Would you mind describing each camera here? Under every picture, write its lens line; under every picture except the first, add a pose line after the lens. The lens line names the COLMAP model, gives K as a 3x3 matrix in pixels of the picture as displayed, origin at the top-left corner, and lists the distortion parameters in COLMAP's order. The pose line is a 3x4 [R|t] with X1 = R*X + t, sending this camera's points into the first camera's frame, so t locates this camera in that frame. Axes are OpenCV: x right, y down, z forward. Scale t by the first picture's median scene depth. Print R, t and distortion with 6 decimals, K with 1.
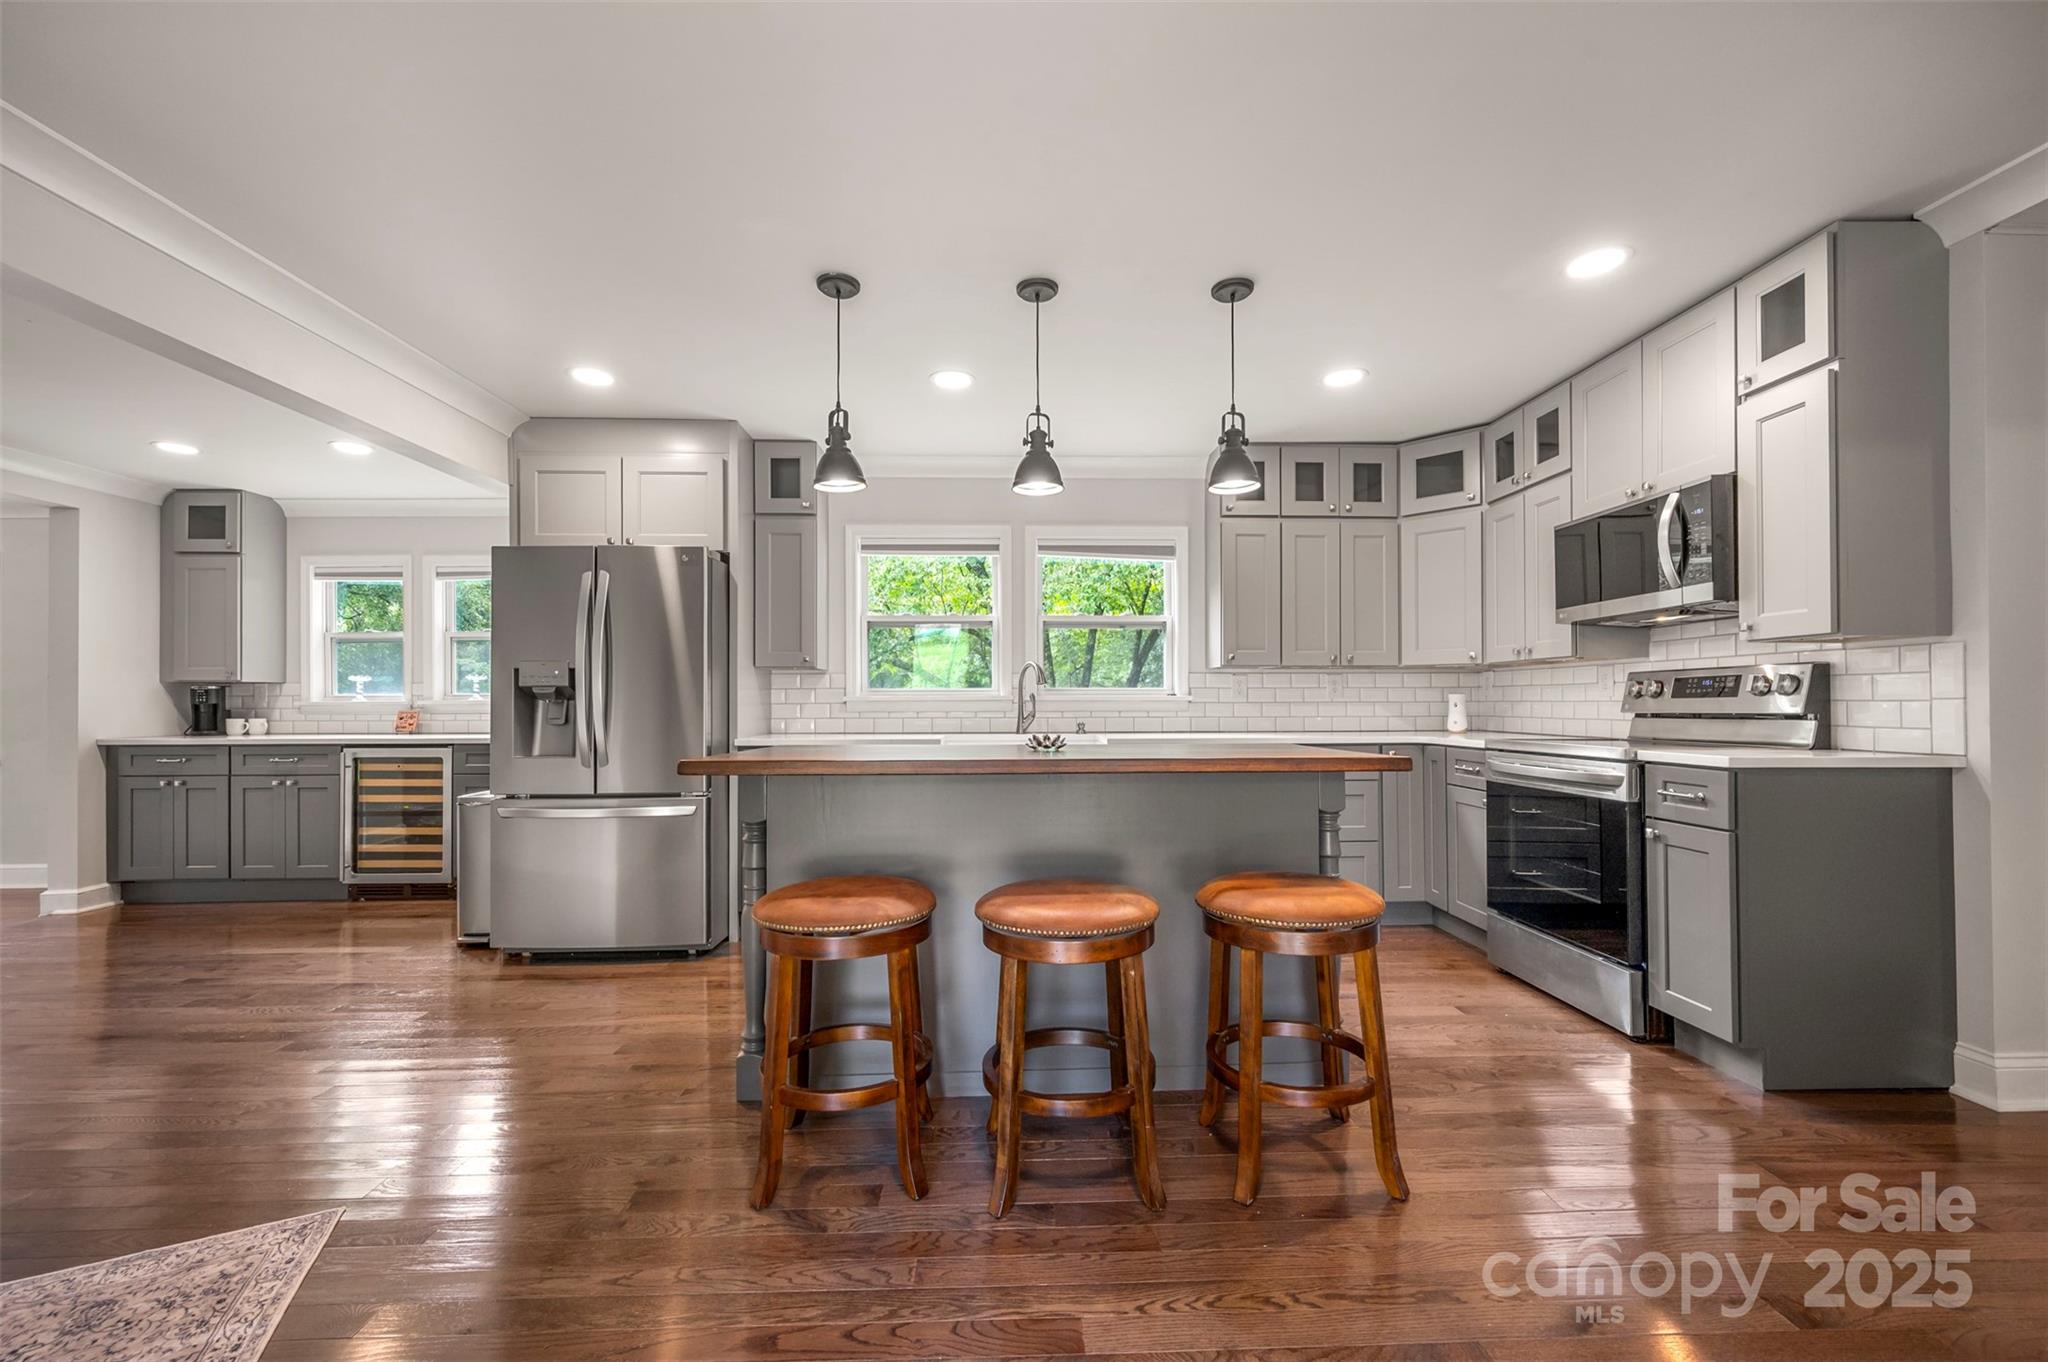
lens RADIAL K [[822.4, 0, 1017.2], [0, 822.4, 694.5], [0, 0, 1]] dist [0.000295, 0.000211]
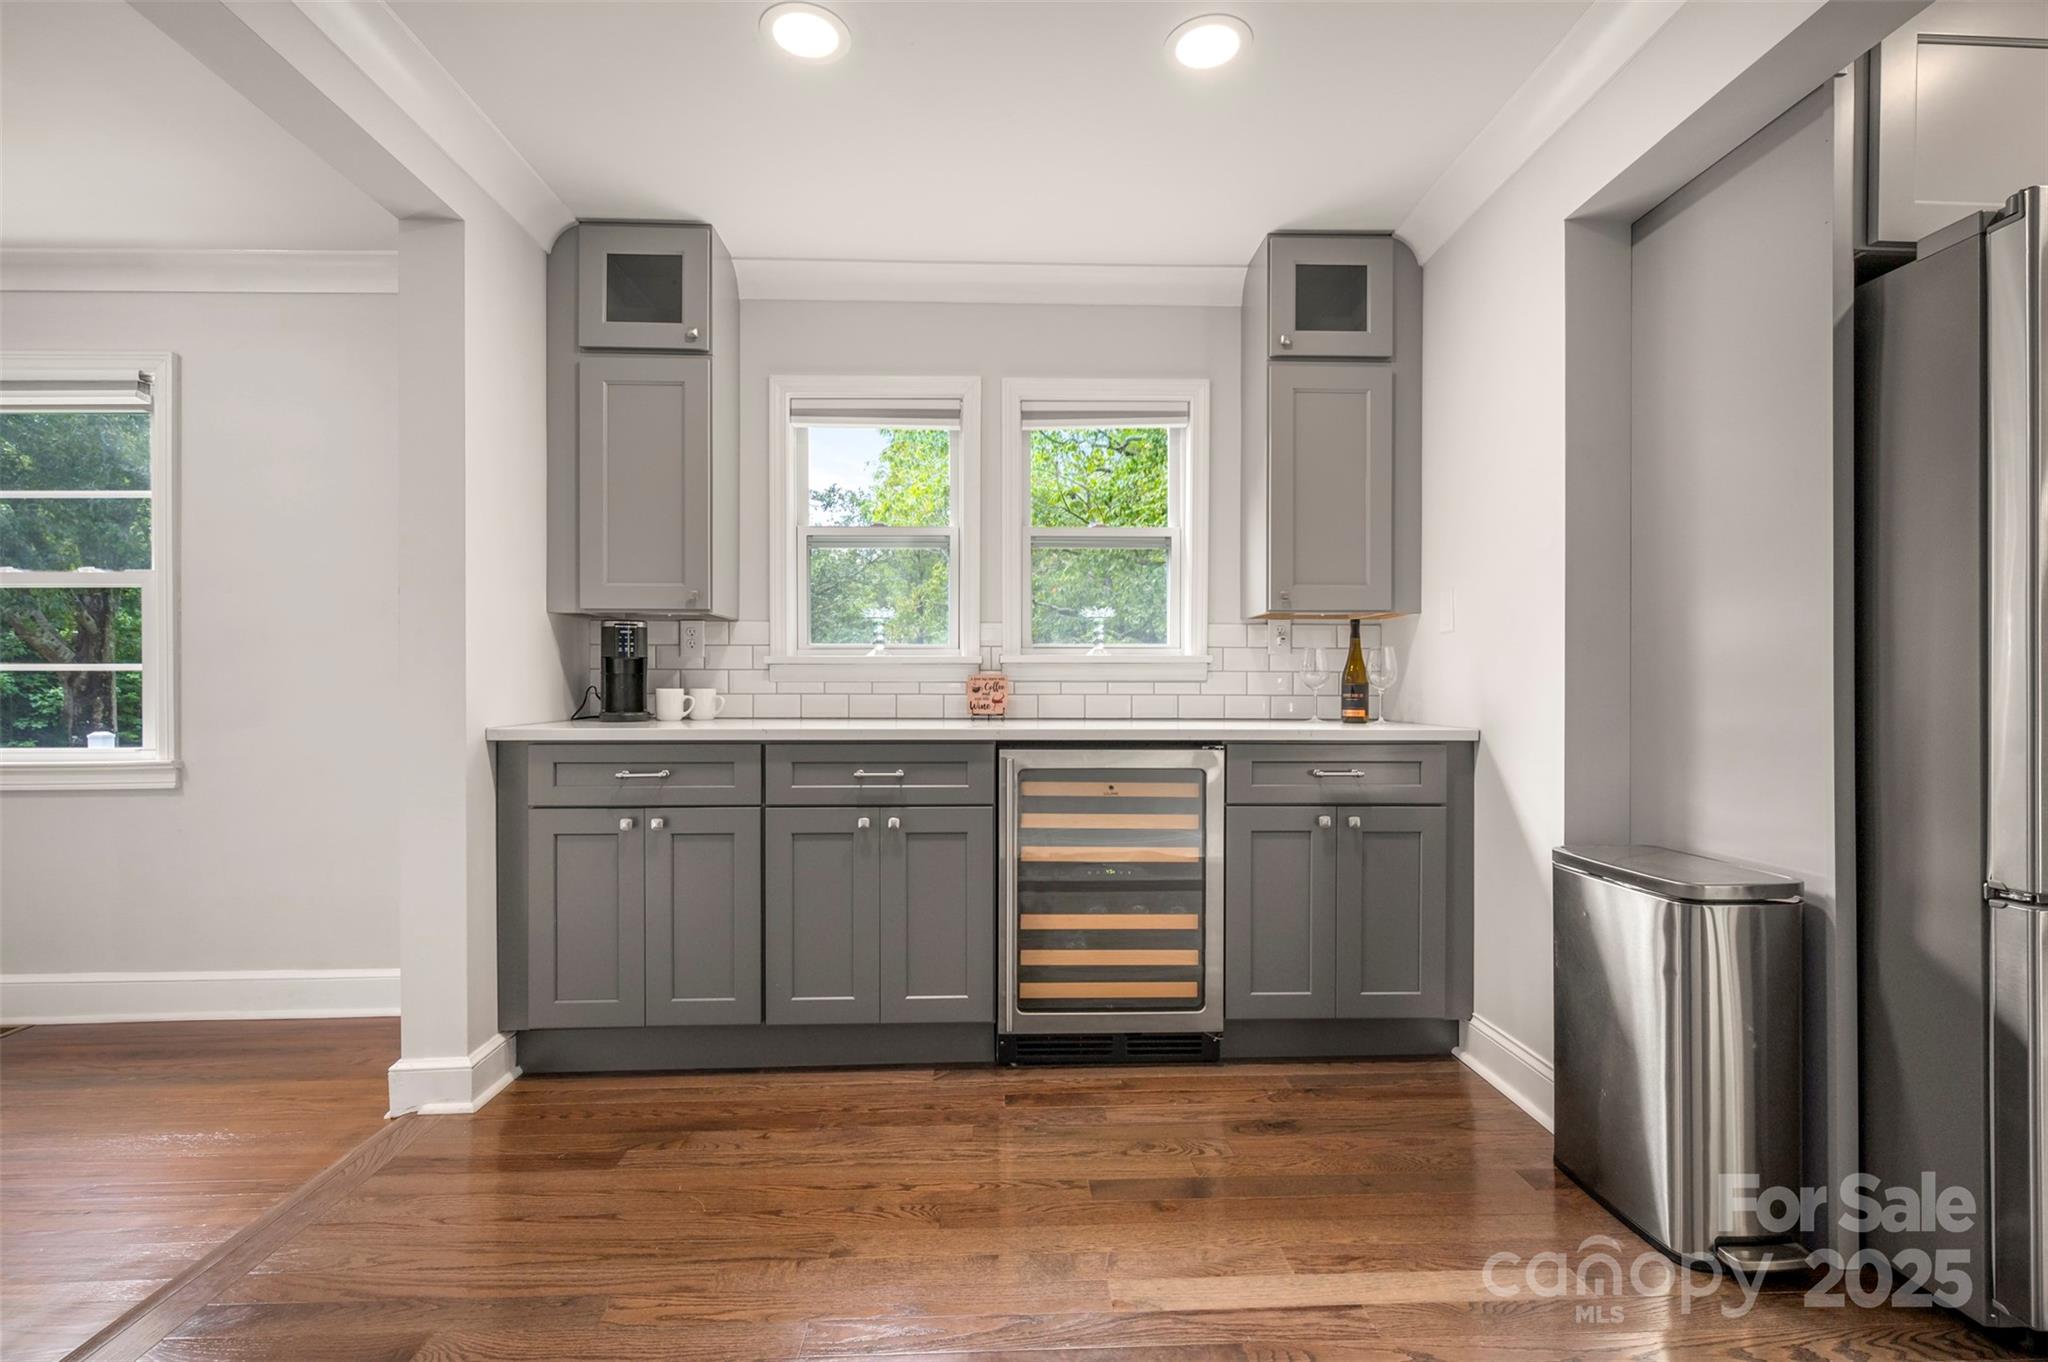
lens RADIAL K [[937.8, 0, 1028.7], [0, 937.8, 688.6], [0, 0, 1]] dist [-0.000475, -0.000228]
pose [[0.999802, 0.005199, 0.019208, -0.787654], [-0.005395, 0.999933, 0.010200, 0.023866], [-0.019153, -0.010302, 0.999763, 0.445266]]
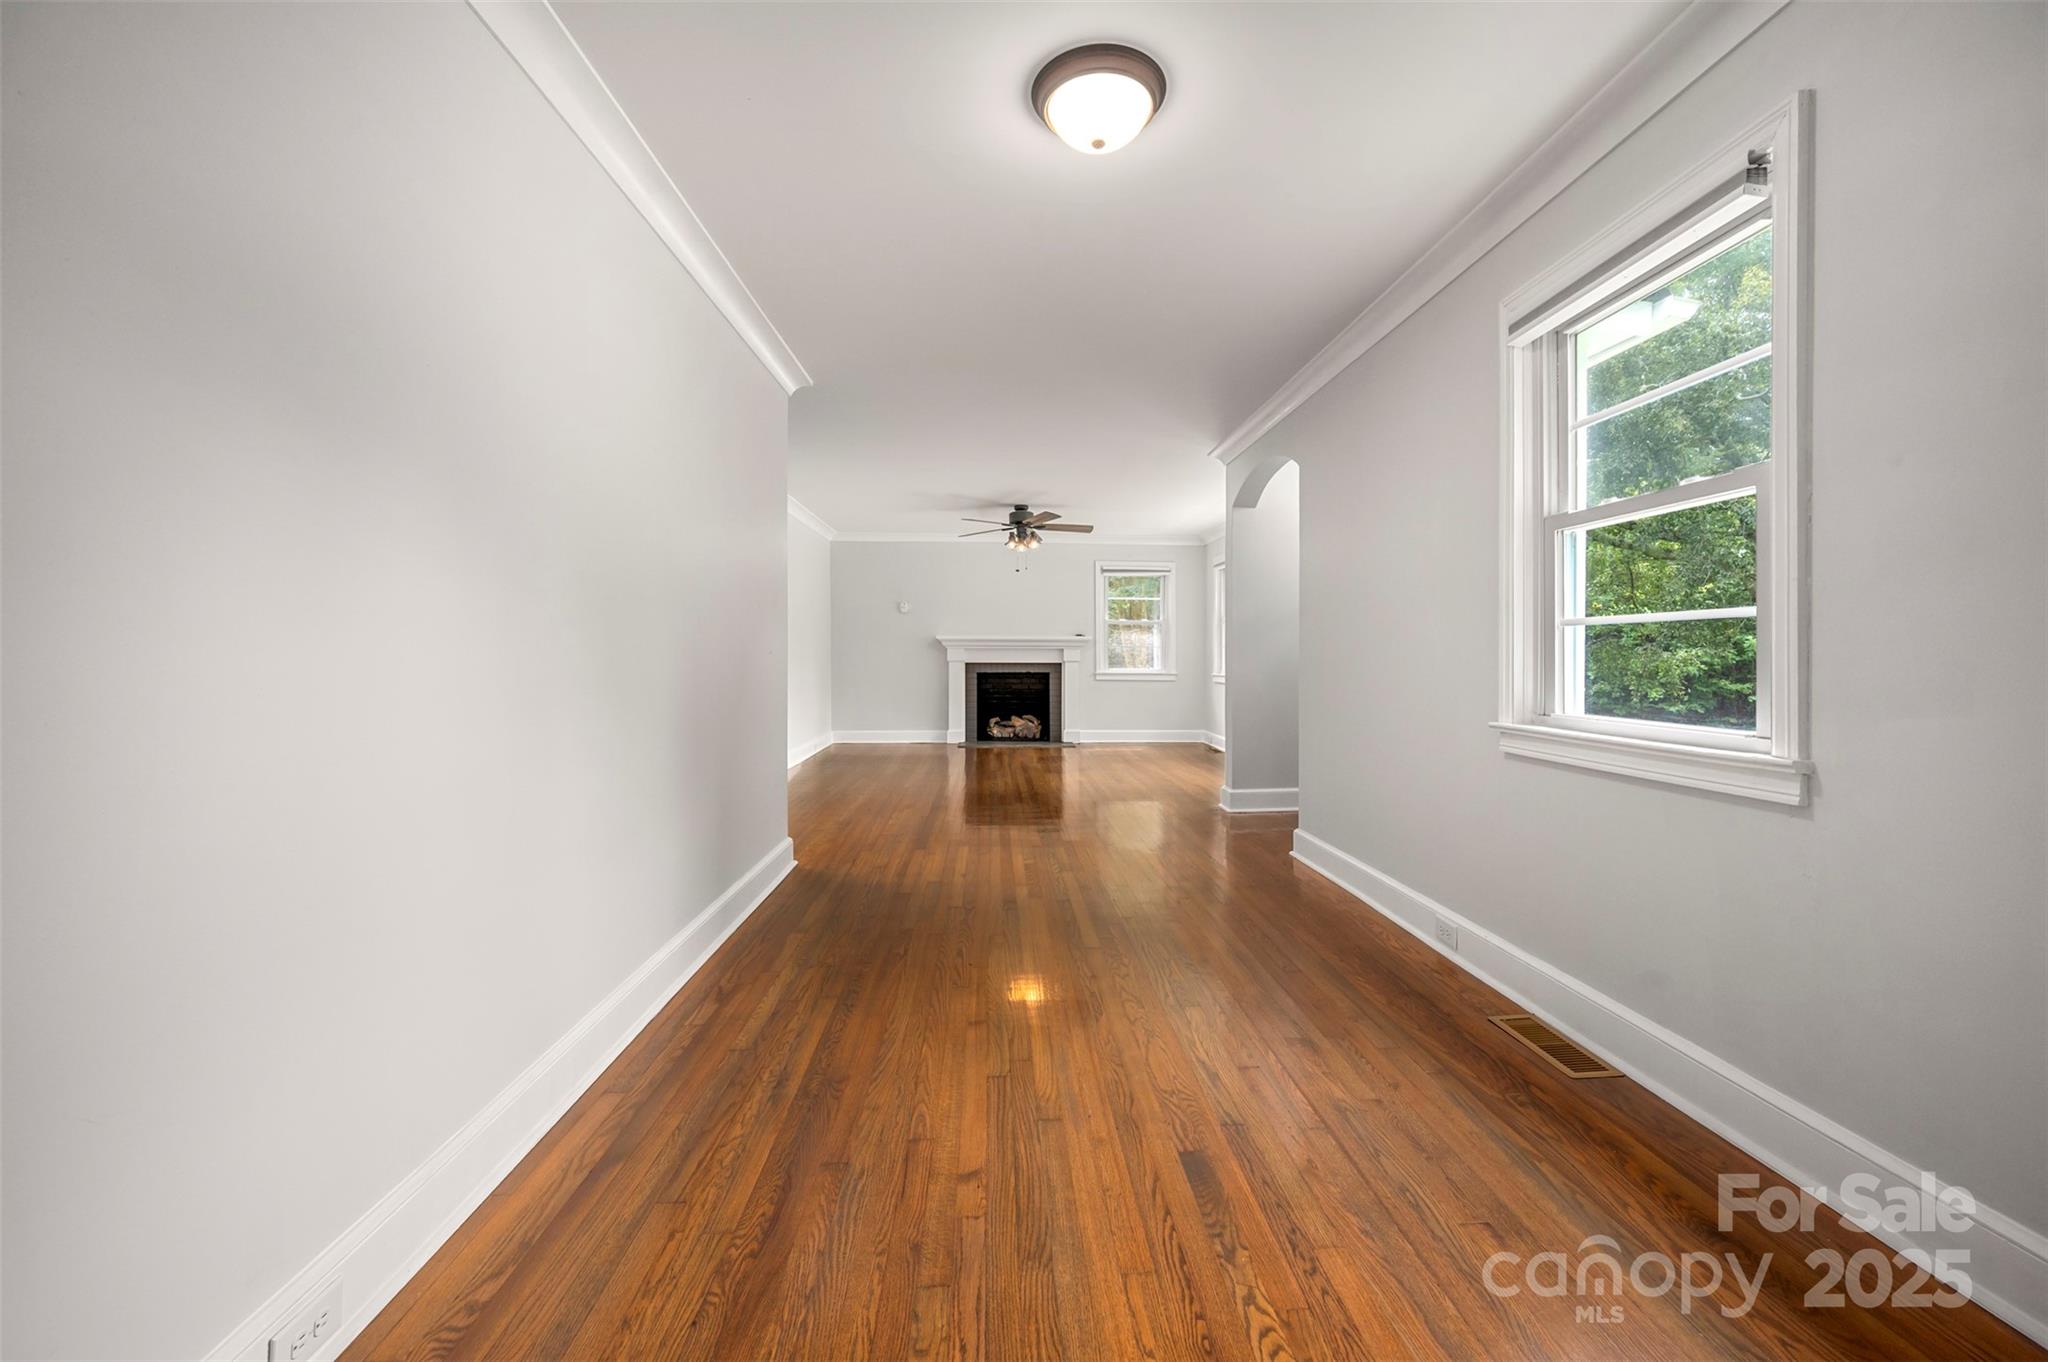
lens RADIAL K [[815.5, 0, 1032.9], [0, 815.5, 671.4], [0, 0, 1]] dist [-0.000778, -0.000181]
pose [[0.032561, 0.031257, -0.998981, -1.022851], [0.030513, 0.999014, 0.032253, 0.024398], [0.999004, -0.031532, 0.031575, 0.757830]]
